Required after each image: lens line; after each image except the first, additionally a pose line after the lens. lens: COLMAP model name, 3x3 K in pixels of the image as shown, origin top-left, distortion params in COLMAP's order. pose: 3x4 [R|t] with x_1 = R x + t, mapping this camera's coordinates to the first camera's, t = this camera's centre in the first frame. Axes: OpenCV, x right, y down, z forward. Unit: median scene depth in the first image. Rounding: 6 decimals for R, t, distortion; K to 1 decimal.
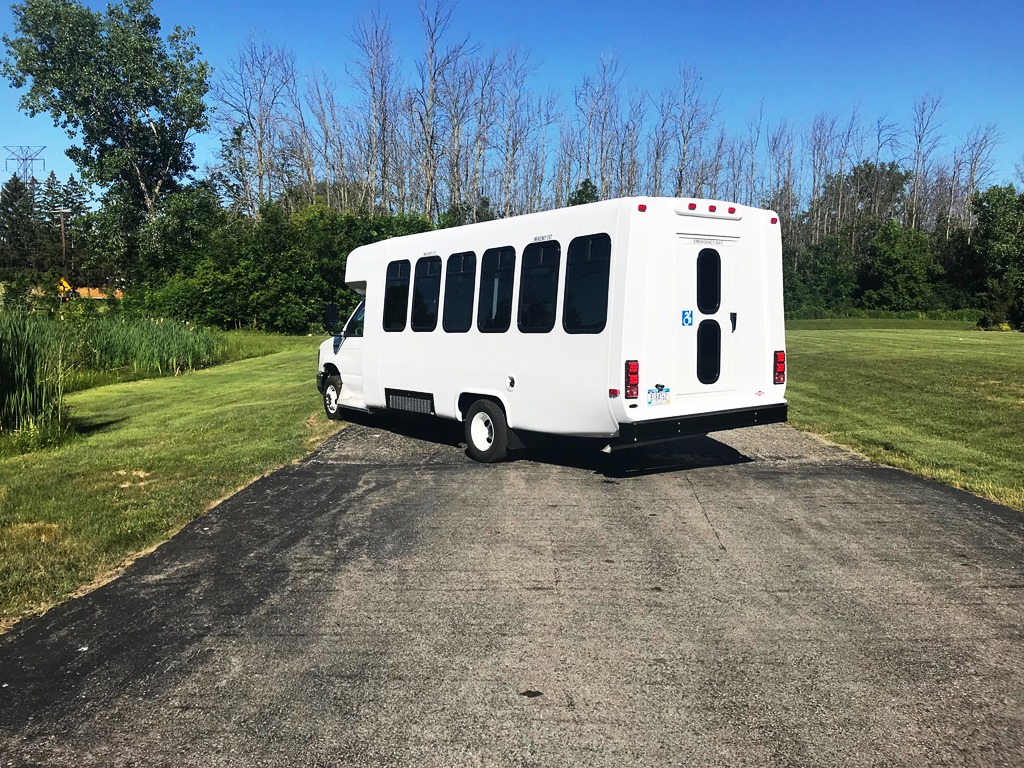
lens RADIAL K [[846.9, 0, 512.2], [0, 846.9, 380.8], [0, 0, 1]] dist [0.052947, -0.074059]
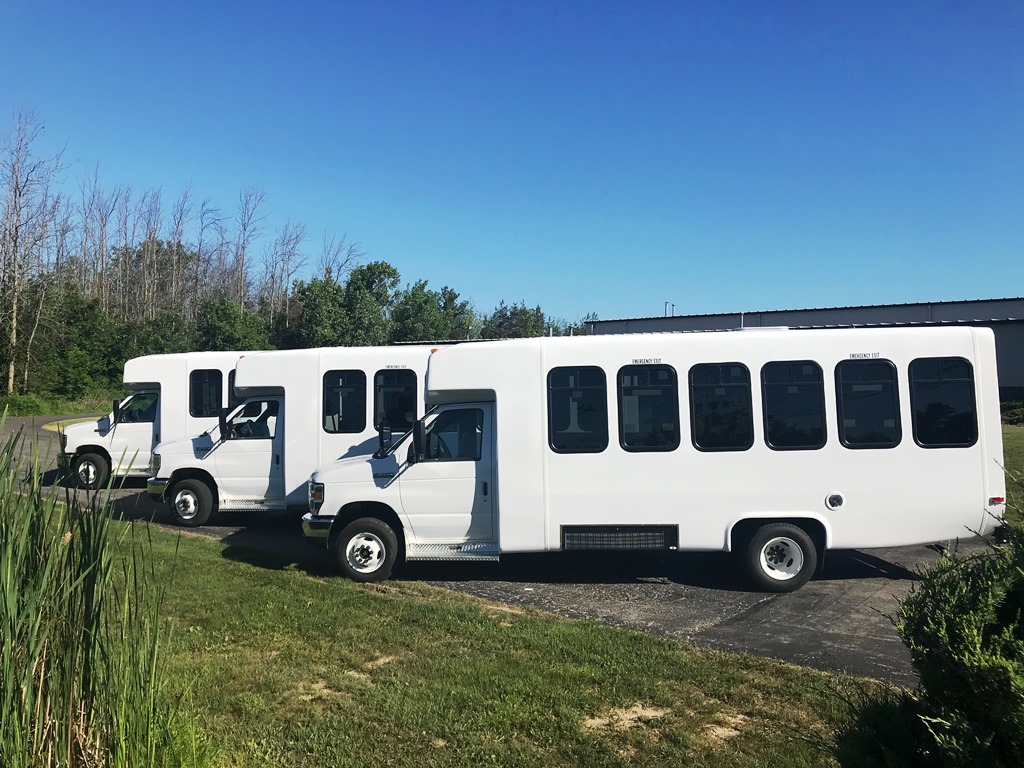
lens RADIAL K [[846.9, 0, 512.5], [0, 846.9, 384.0], [0, 0, 1]] dist [0.052947, -0.074059]
pose [[0.655695, -0.010366, 0.754954, -0.777406], [0.071443, 0.996271, -0.048371, -0.088011], [-0.751638, 0.085653, 0.653991, 0.505724]]
